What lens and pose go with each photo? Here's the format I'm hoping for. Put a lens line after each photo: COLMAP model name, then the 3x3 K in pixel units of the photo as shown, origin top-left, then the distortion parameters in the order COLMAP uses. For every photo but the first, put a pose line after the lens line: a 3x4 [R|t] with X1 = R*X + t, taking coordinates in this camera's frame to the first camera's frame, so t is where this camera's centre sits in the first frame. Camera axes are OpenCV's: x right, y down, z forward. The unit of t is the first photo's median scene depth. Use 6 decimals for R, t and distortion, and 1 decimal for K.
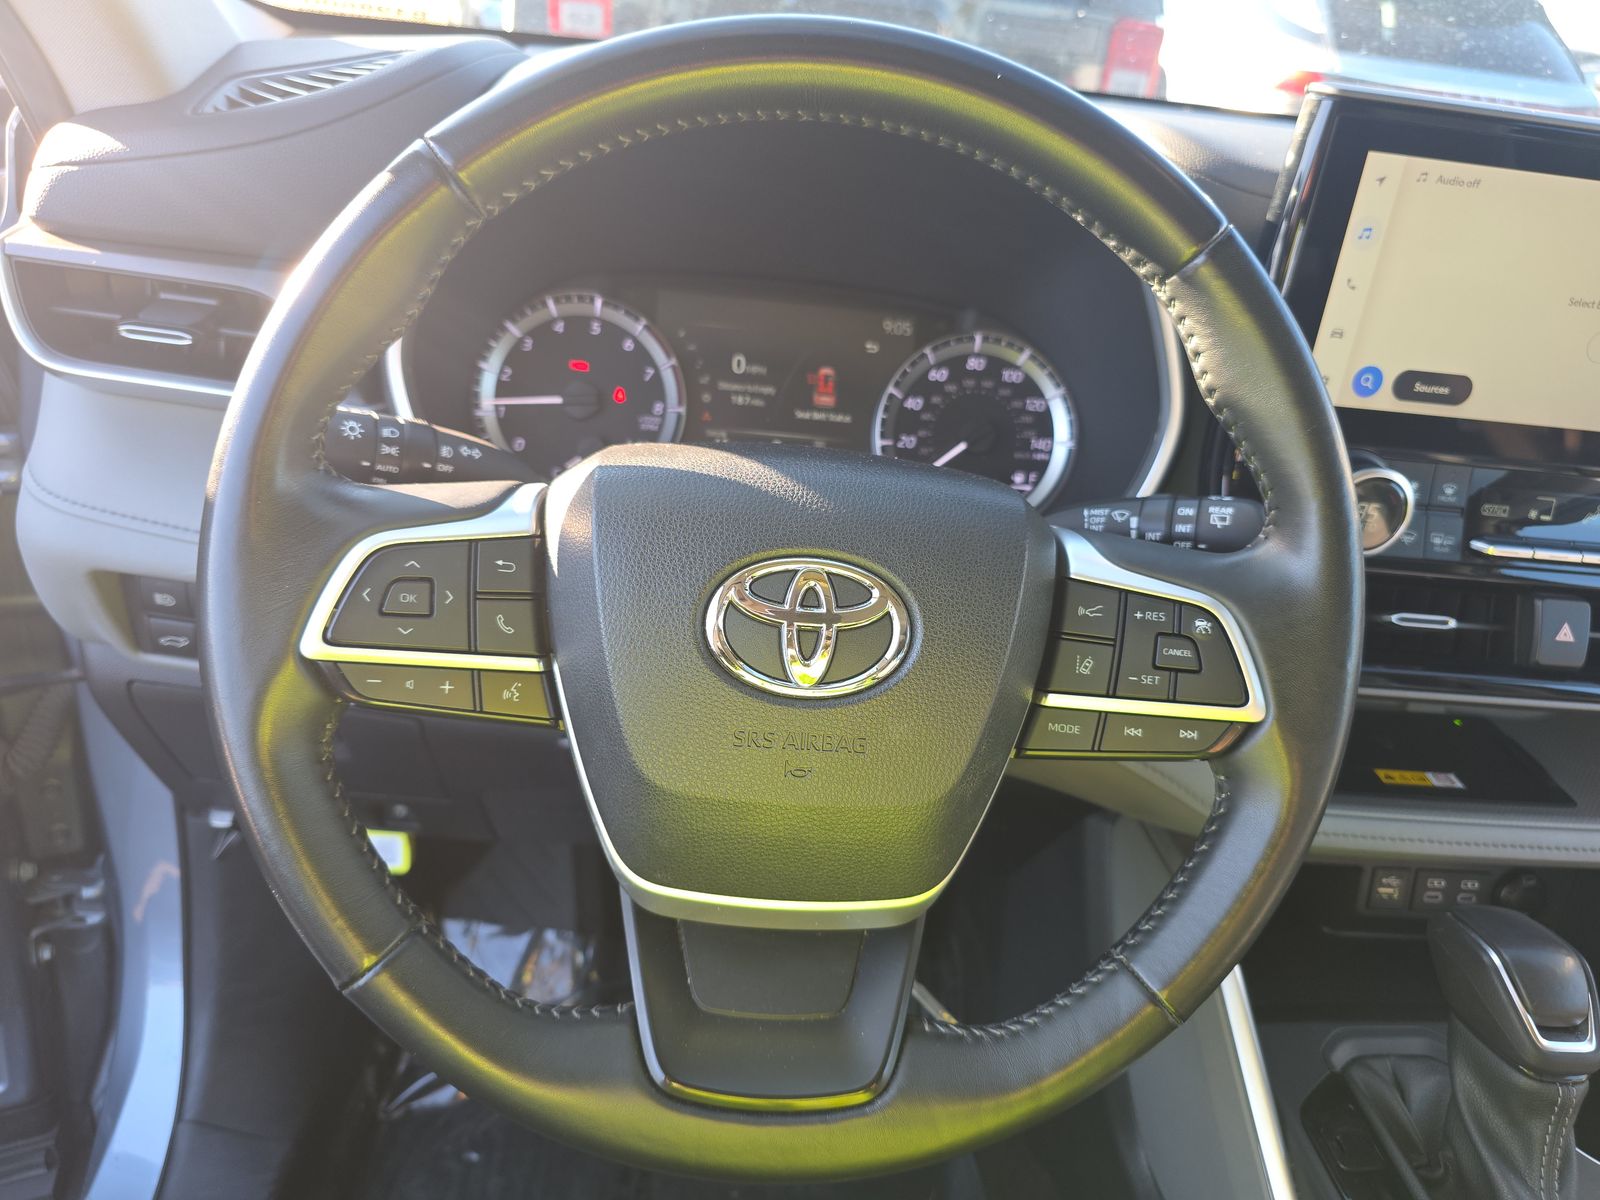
lens RADIAL K [[1061.6, 0, 793.0], [0, 1061.6, 601.5], [0, 0, 1]] dist [-0.010823, -0.011906]
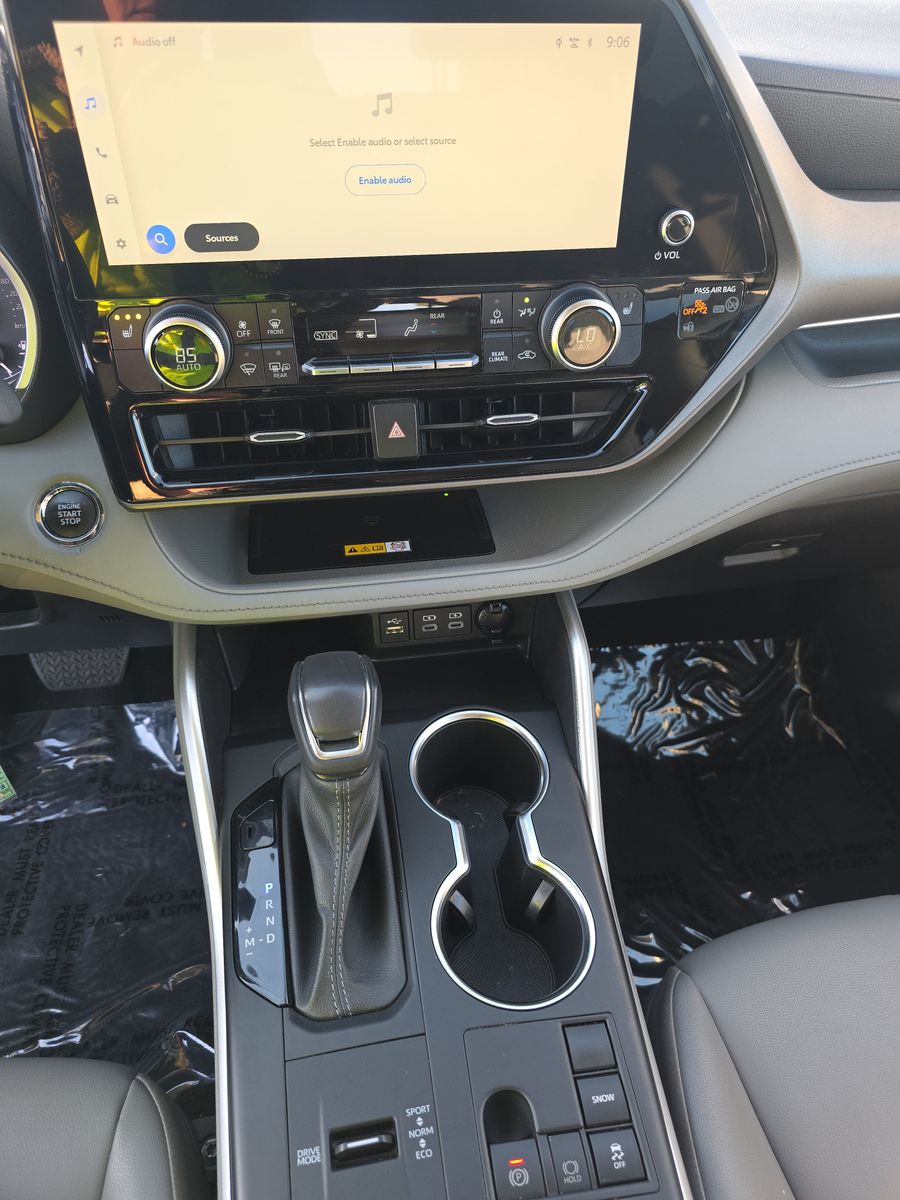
lens RADIAL K [[796.2, 0, 450.0], [0, 796.2, 600.2], [0, 0, 1]] dist [-0.010823, -0.011906]
pose [[0.988400, -0.143062, 0.050984, 0.757825], [0.126006, 0.959863, 0.250569, -0.005870], [-0.084784, -0.241238, 0.966755, 0.036156]]
